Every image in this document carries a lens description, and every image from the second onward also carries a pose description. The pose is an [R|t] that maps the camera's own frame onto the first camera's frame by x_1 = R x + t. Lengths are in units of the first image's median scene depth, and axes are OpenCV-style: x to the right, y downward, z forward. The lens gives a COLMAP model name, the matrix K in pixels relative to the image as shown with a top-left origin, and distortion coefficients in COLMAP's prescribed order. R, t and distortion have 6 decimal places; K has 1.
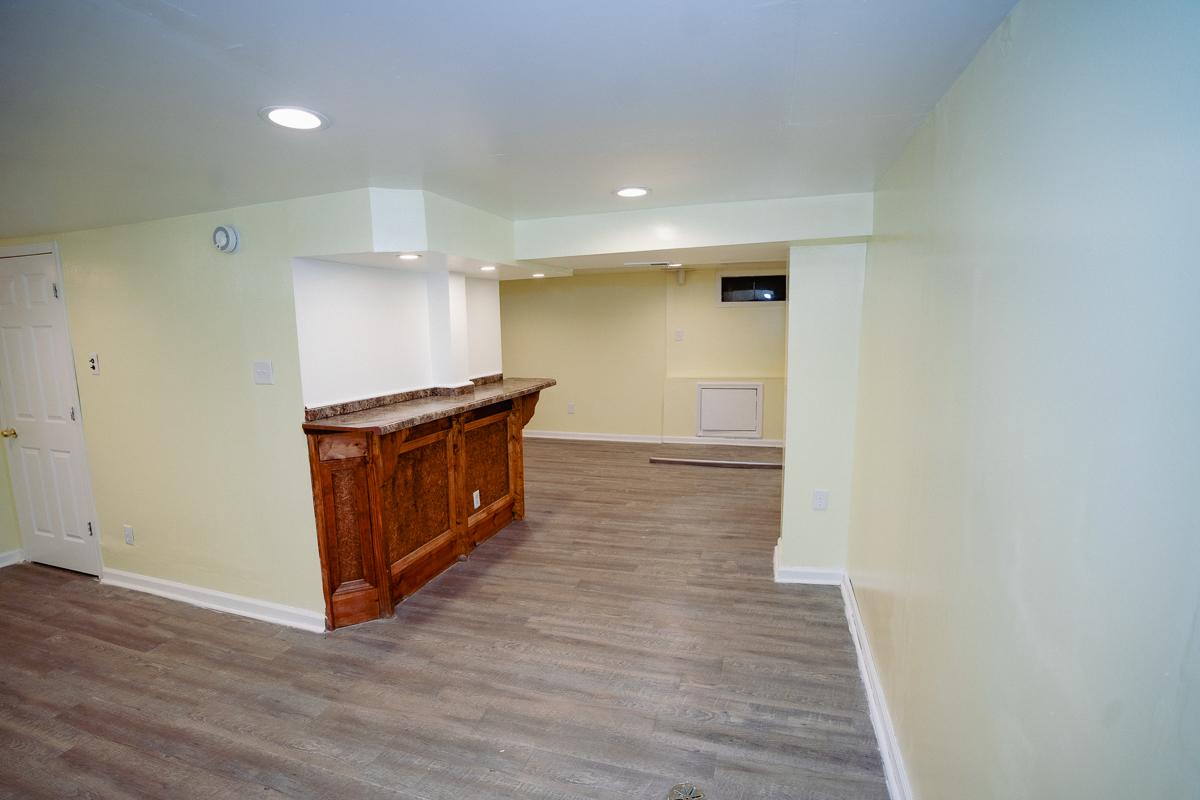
lens RADIAL K [[545.0, 0, 600.9], [0, 545.0, 409.6], [0, 0, 1]] dist [-0.050972, 0.005063]
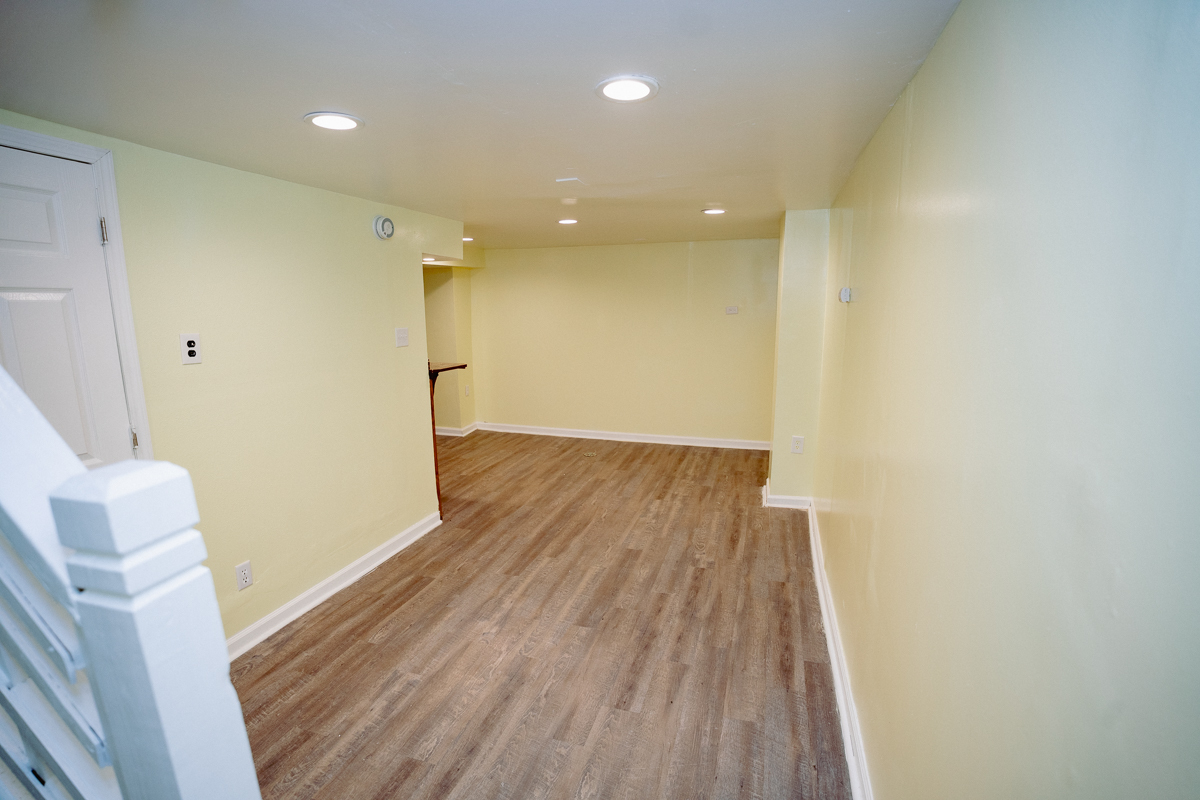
lens RADIAL K [[545.0, 0, 601.7], [0, 545.0, 401.4], [0, 0, 1]] dist [-0.050972, 0.005063]
pose [[0.002202, -0.164950, 0.986300, -1.977303], [0.158316, 0.973921, 0.162526, -0.055710], [-0.987386, 0.155789, 0.028259, 0.530306]]
